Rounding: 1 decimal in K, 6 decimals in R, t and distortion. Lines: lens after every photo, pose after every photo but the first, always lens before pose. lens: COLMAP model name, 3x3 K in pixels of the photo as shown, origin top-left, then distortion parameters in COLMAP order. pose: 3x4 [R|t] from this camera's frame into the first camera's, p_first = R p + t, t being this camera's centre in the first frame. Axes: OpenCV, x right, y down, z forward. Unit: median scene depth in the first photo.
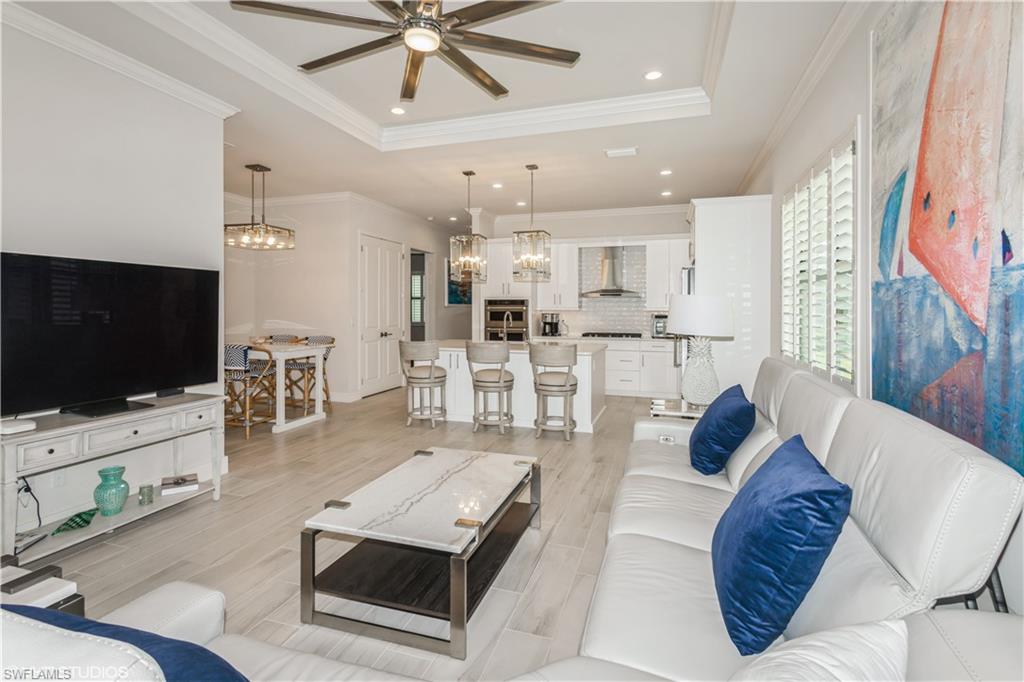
lens RADIAL K [[477.6, 0, 509.0], [0, 477.6, 314.7], [0, 0, 1]] dist [0.011295, -0.003417]
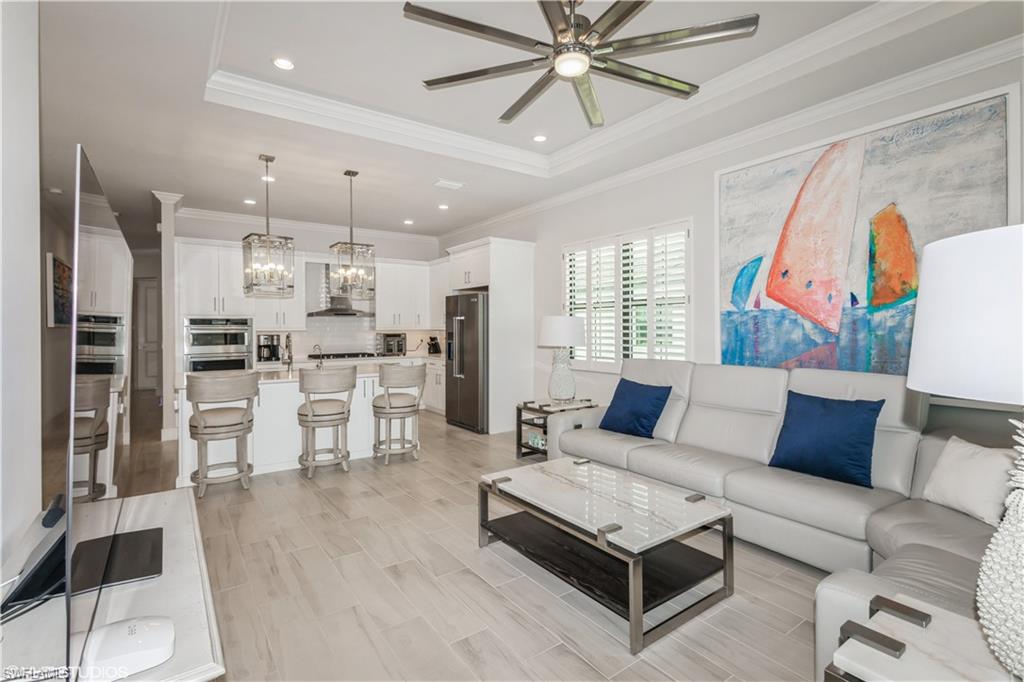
lens RADIAL K [[477.6, 0, 500.1], [0, 477.6, 328.5], [0, 0, 1]] dist [0.011295, -0.003417]
pose [[0.609410, -0.006166, 0.792831, -0.435883], [0.018440, 0.999809, -0.006399, -0.001813], [-0.792640, 0.018519, 0.609408, 0.199603]]
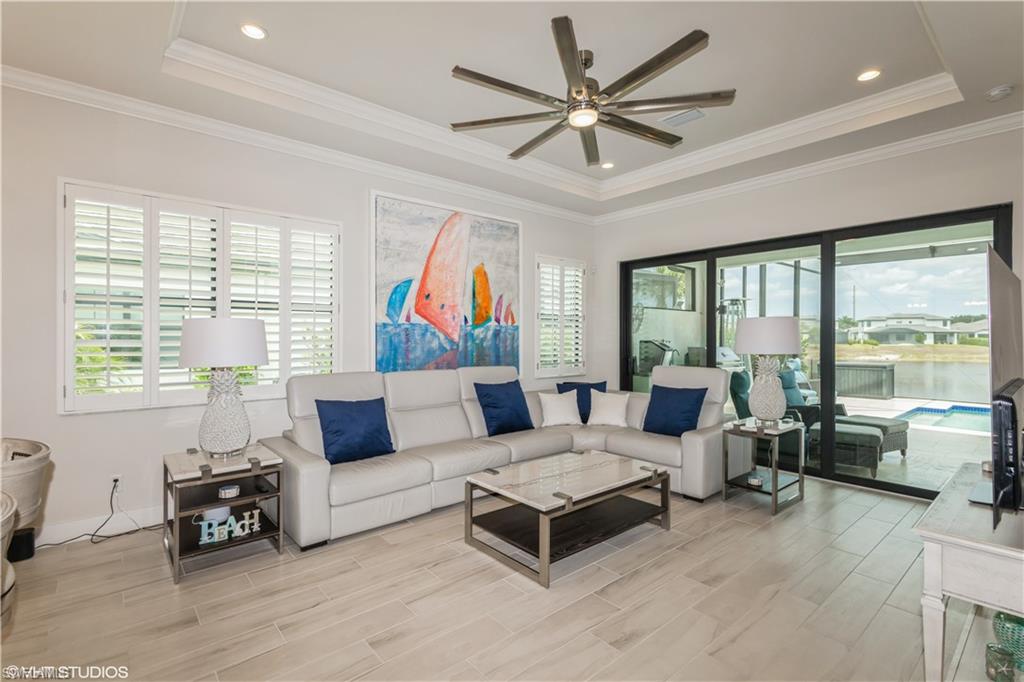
lens RADIAL K [[477.6, 0, 517.7], [0, 477.6, 342.0], [0, 0, 1]] dist [0.011295, -0.003417]
pose [[-0.856720, -0.008736, 0.515707, -0.267882], [0.003635, 0.999729, 0.022974, -0.011262], [-0.515768, 0.021557, -0.856457, 0.854228]]
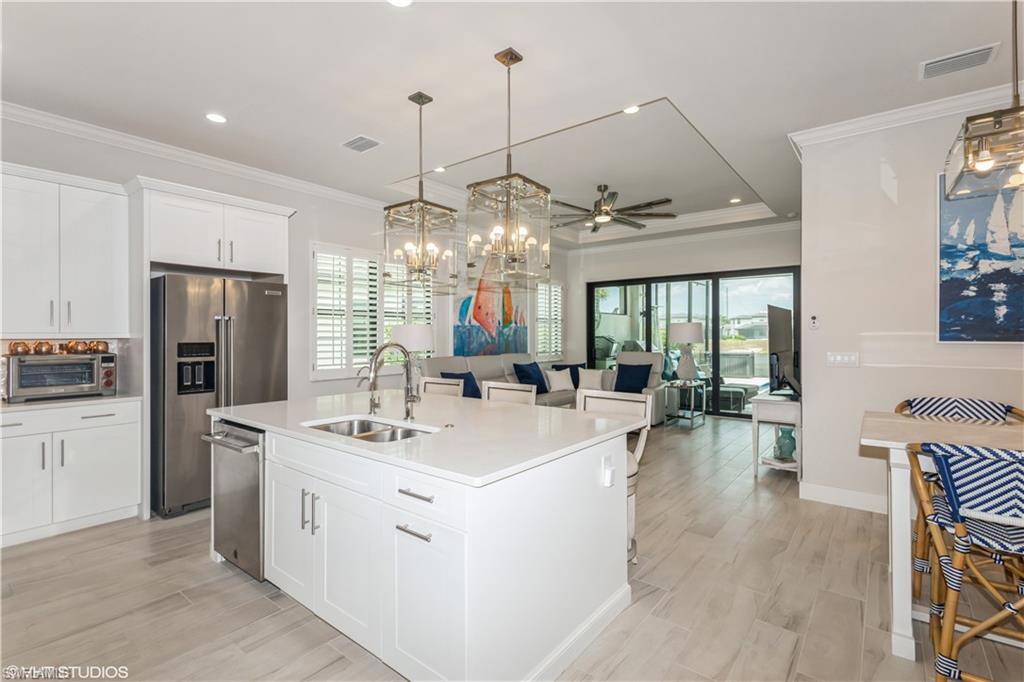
lens RADIAL K [[477.6, 0, 518.7], [0, 477.6, 334.5], [0, 0, 1]] dist [0.011295, -0.003417]
pose [[-0.942218, -0.001128, 0.334999, -0.229224], [0.004137, 0.999879, 0.015003, -0.018426], [-0.334975, 0.015522, -0.942099, 1.330169]]
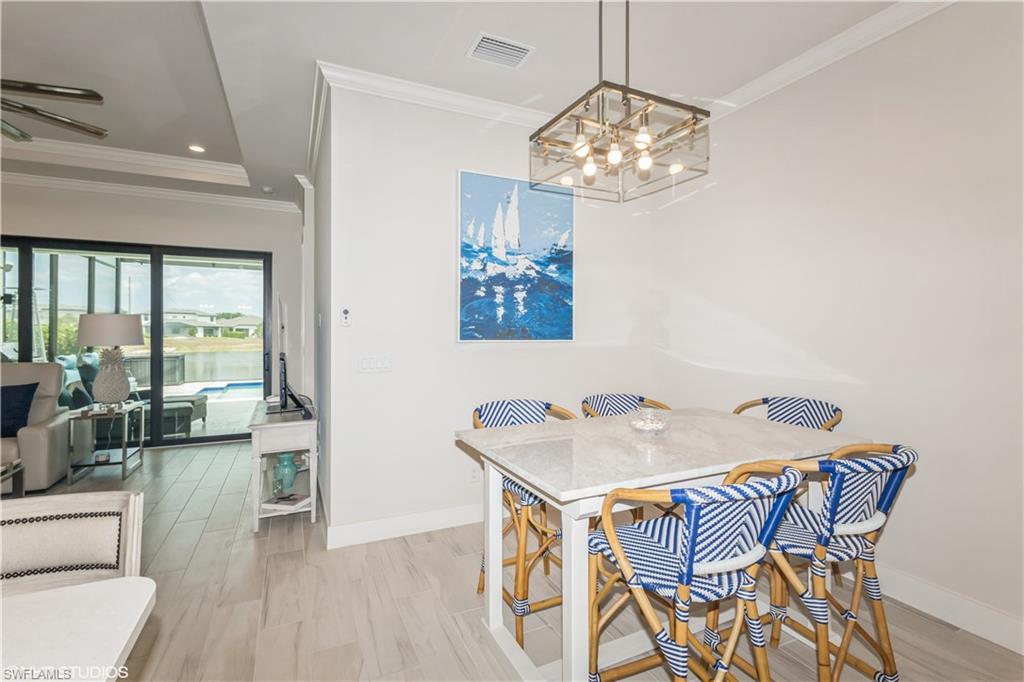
lens RADIAL K [[477.6, 0, 506.1], [0, 477.6, 328.8], [0, 0, 1]] dist [0.011295, -0.003417]
pose [[-0.739806, -0.008880, -0.672762, -0.176223], [-0.013506, 0.999907, 0.001654, -0.014847], [0.672685, 0.010310, -0.739857, 1.087158]]
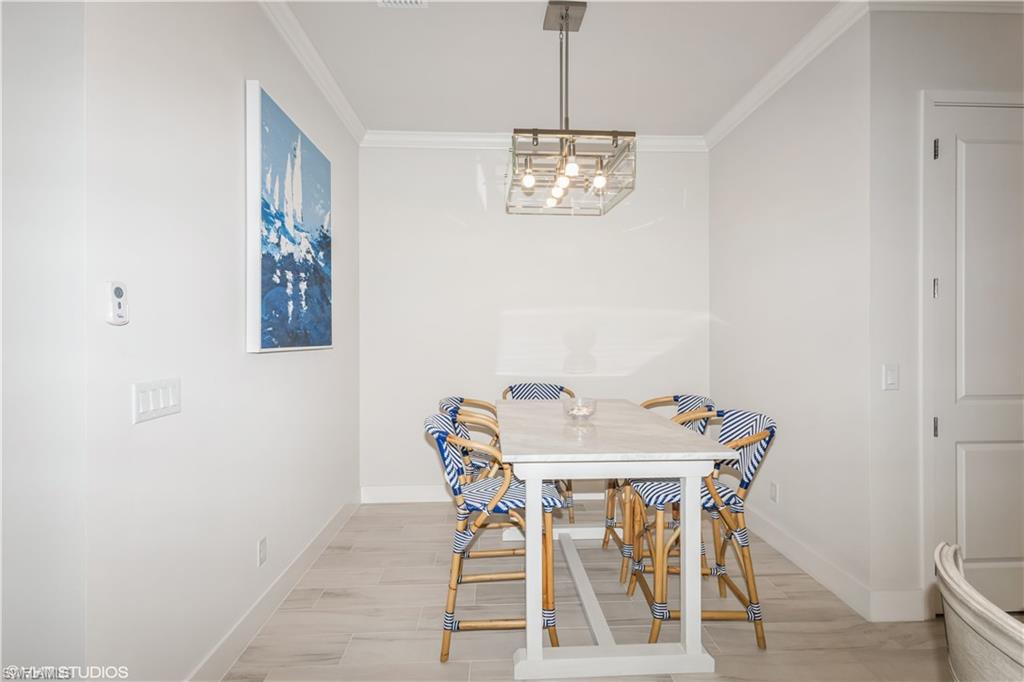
lens RADIAL K [[477.6, 0, 509.9], [0, 477.6, 335.5], [0, 0, 1]] dist [0.011295, -0.003417]
pose [[0.330971, -0.005806, -0.943623, -0.112753], [-0.011512, 0.999882, -0.010190, -0.008742], [0.943571, 0.014236, 0.330865, 0.716188]]
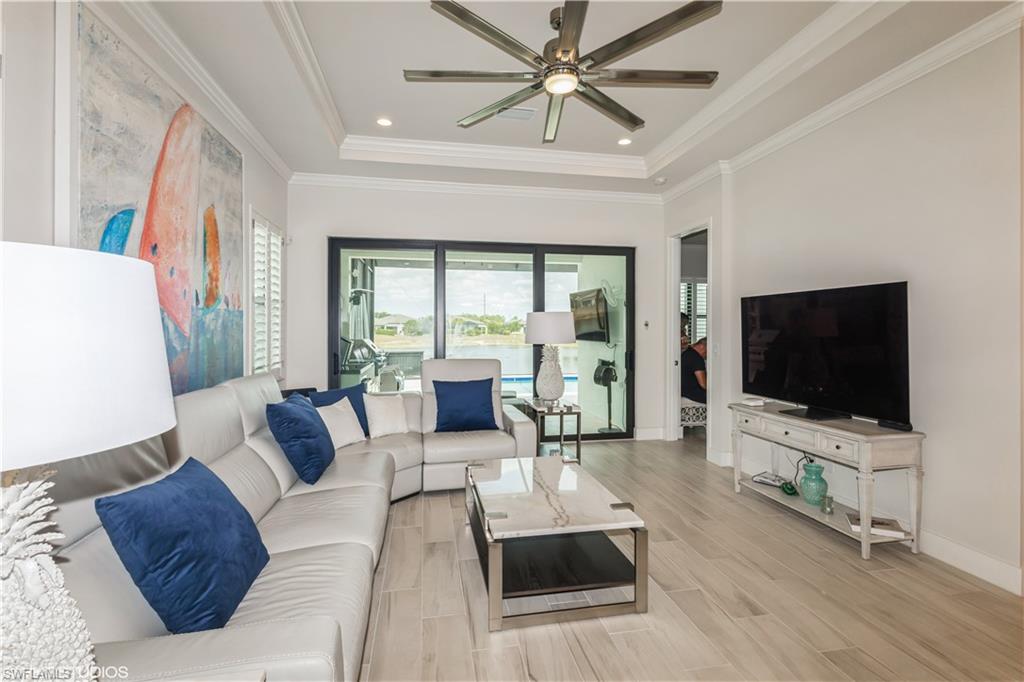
lens RADIAL K [[477.6, 0, 516.6], [0, 477.6, 331.1], [0, 0, 1]] dist [0.011295, -0.003417]
pose [[-0.873101, -0.002987, -0.487531, 0.176965], [-0.011337, 0.999835, 0.014177, -0.008526], [0.487408, 0.017906, -0.872991, 0.762016]]
